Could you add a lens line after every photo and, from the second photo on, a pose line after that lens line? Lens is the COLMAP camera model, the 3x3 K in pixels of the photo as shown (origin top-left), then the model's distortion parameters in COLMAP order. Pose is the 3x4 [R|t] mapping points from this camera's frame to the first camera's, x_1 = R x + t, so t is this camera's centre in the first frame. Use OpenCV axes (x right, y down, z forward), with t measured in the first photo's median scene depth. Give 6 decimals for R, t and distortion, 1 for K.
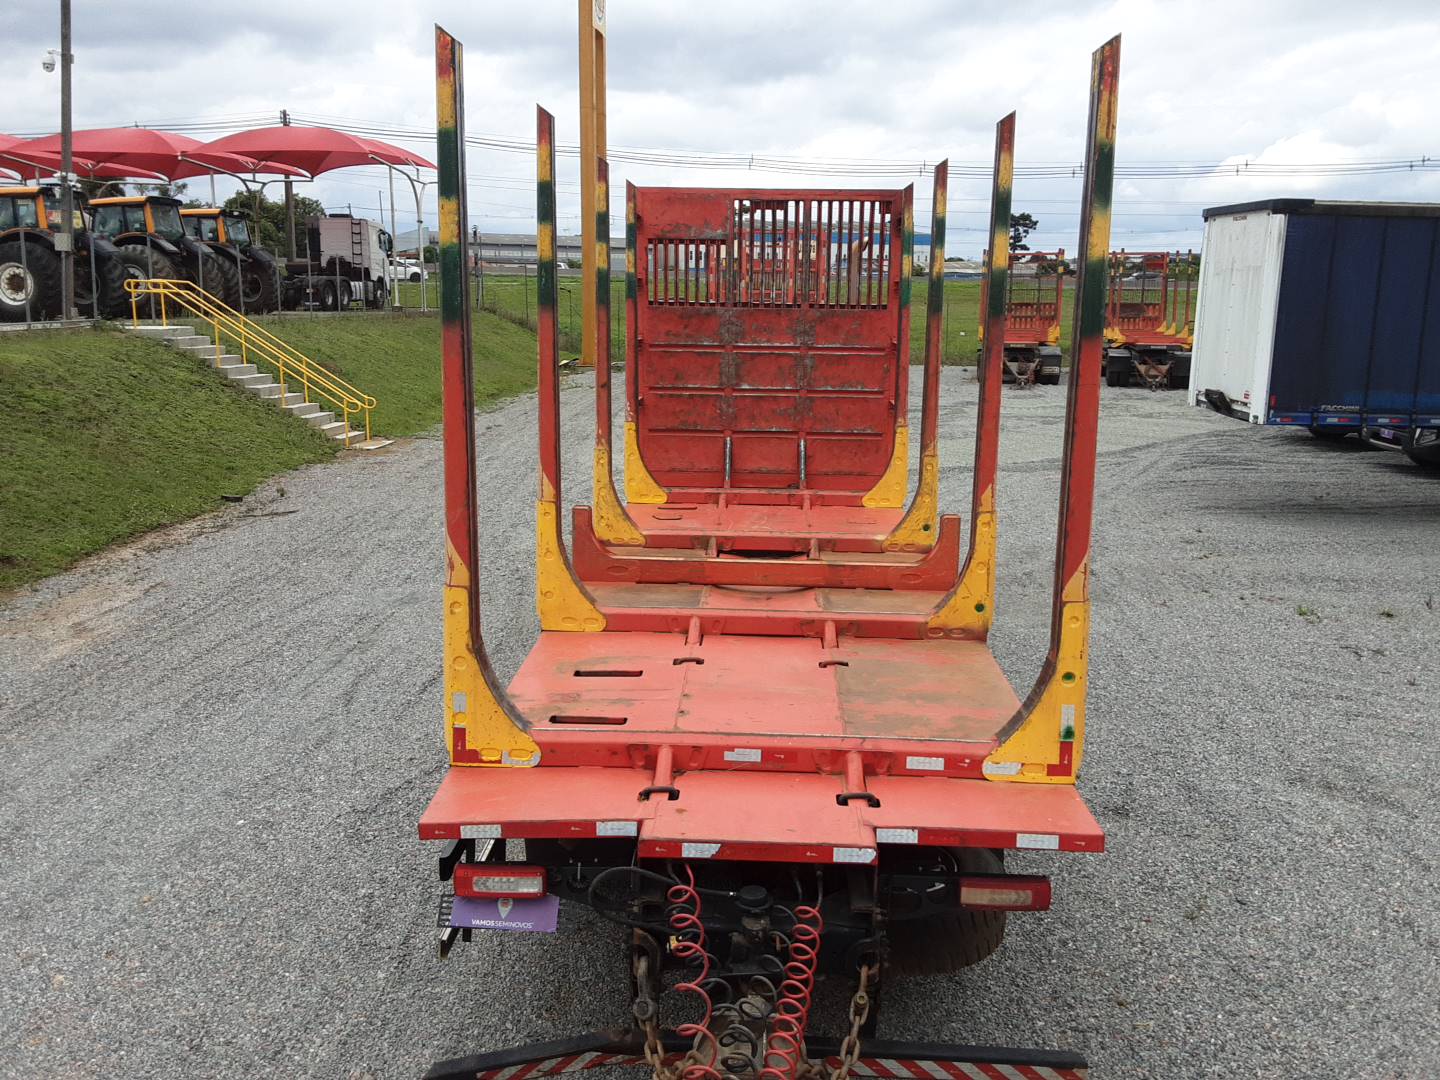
lens RADIAL K [[1154.0, 0, 728.4], [0, 1154.0, 500.6], [0, 0, 1]] dist [0.136800, -0.198631]
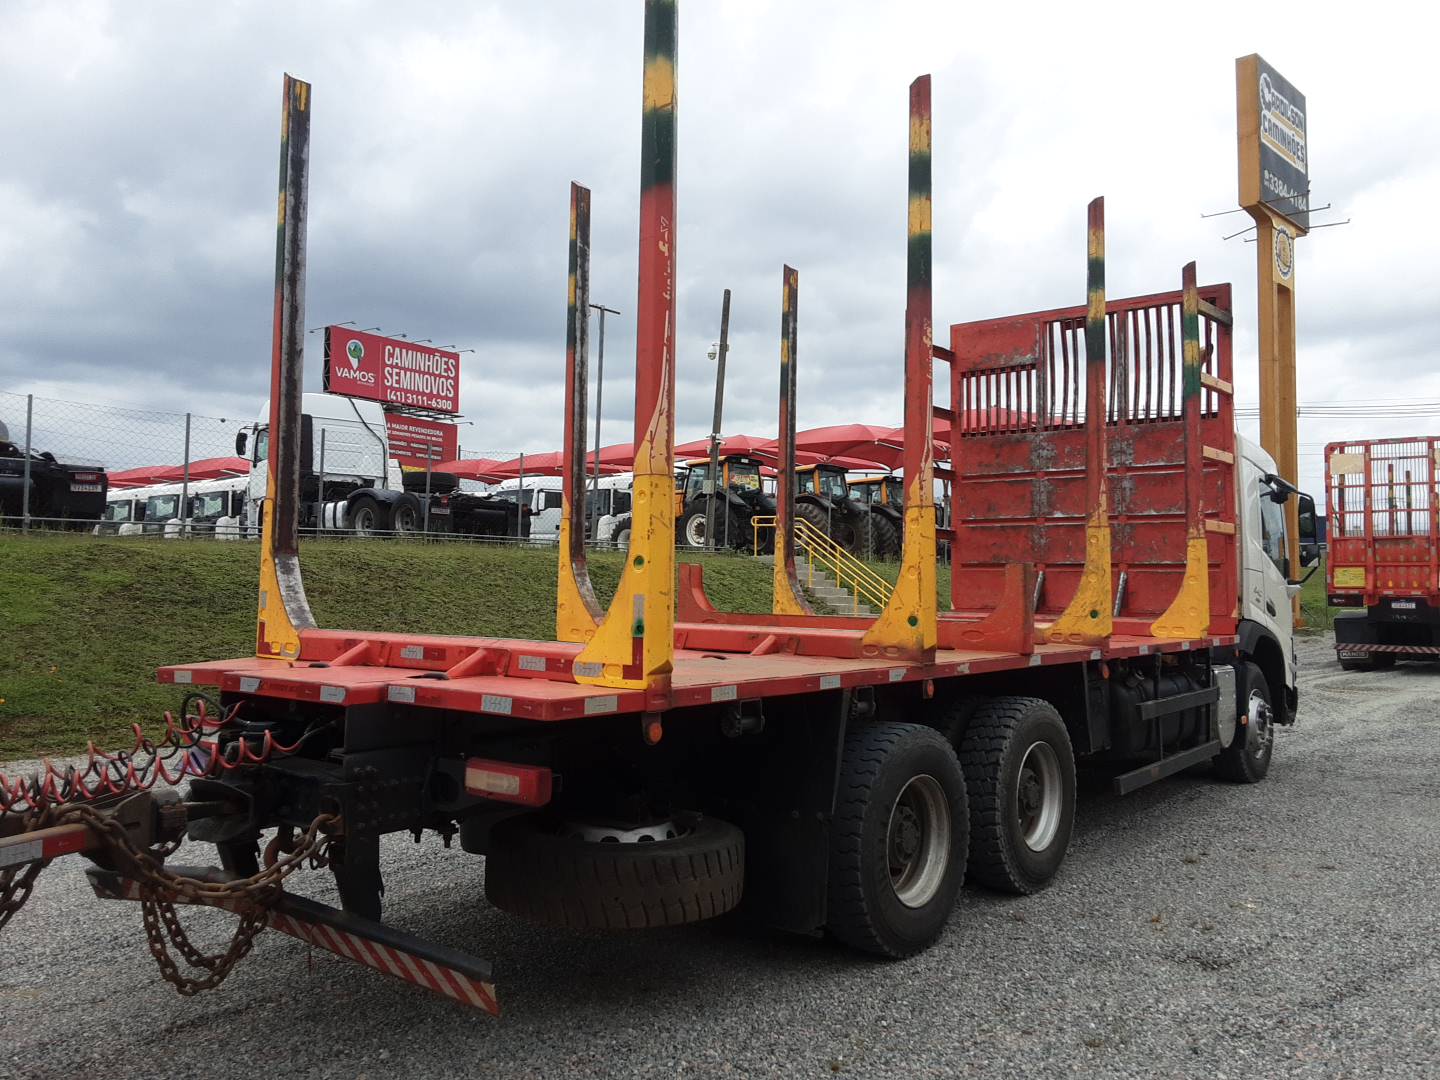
lens RADIAL K [[1137.9, 0, 727.6], [0, 1137.9, 507.2], [0, 0, 1]] dist [0.130911, -0.195944]
pose [[0.800974, -0.044486, -0.597044, 0.353413], [-0.105030, 0.971329, -0.213279, 0.118051], [0.589414, 0.233539, 0.773338, 0.147715]]
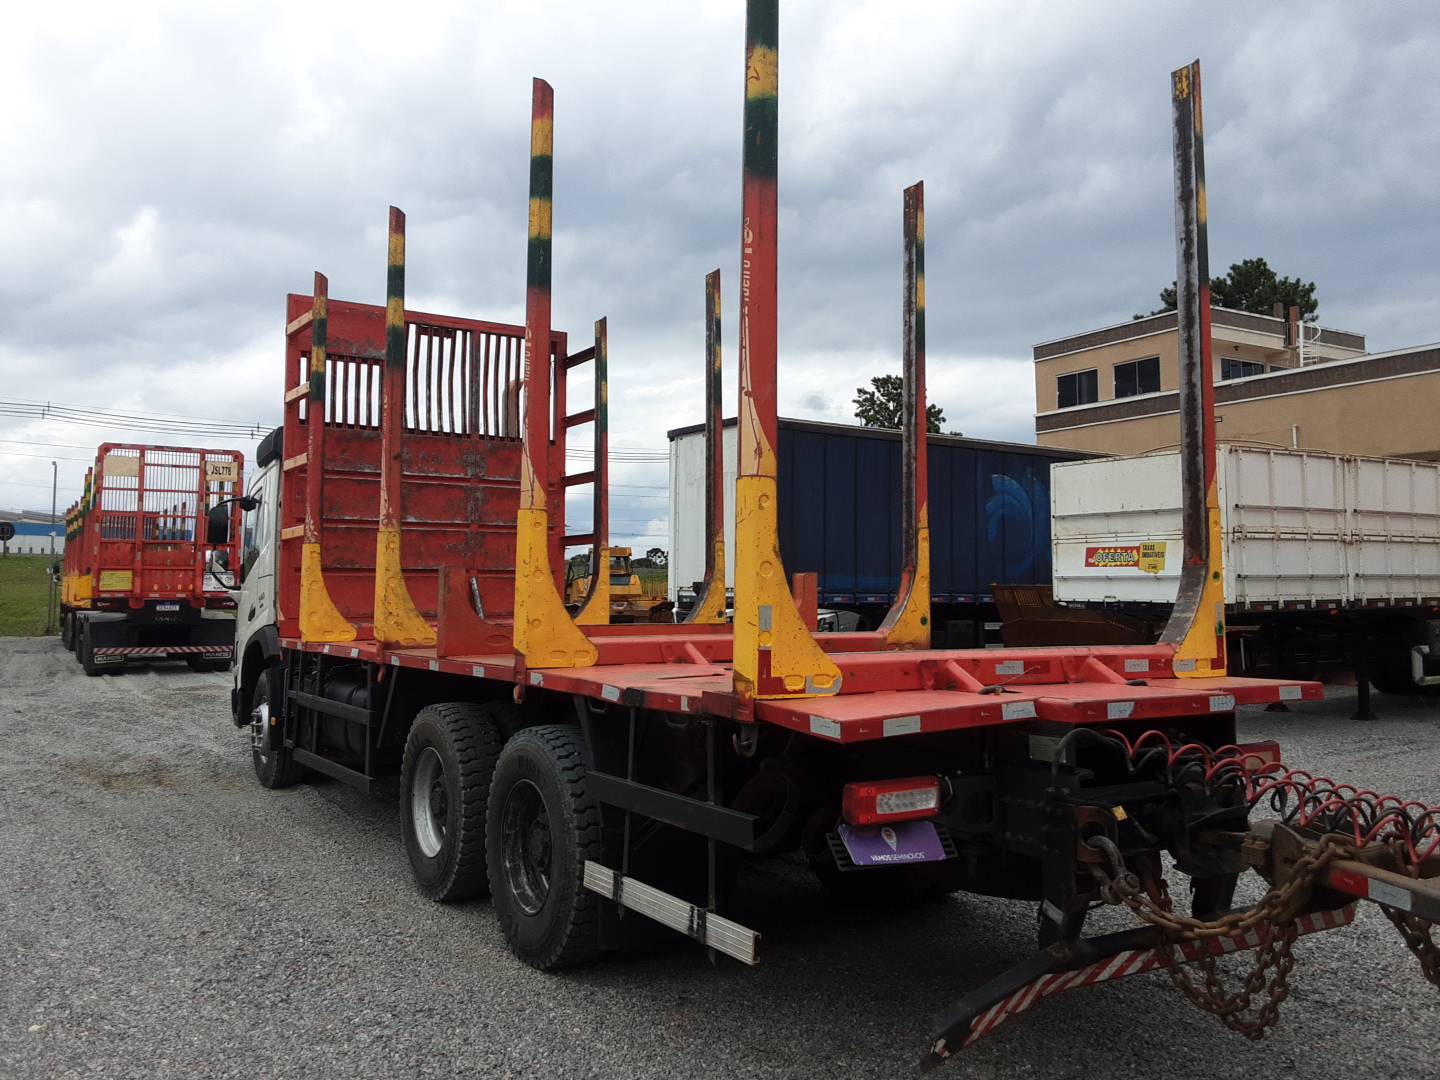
lens RADIAL K [[1154.0, 0, 728.4], [0, 1154.0, 500.6], [0, 0, 1]] dist [0.136800, -0.198631]
pose [[0.822360, 0.034213, 0.567938, -0.304190], [0.108960, 0.970246, -0.216220, 0.112144], [-0.558437, 0.239693, 0.794164, 0.140866]]
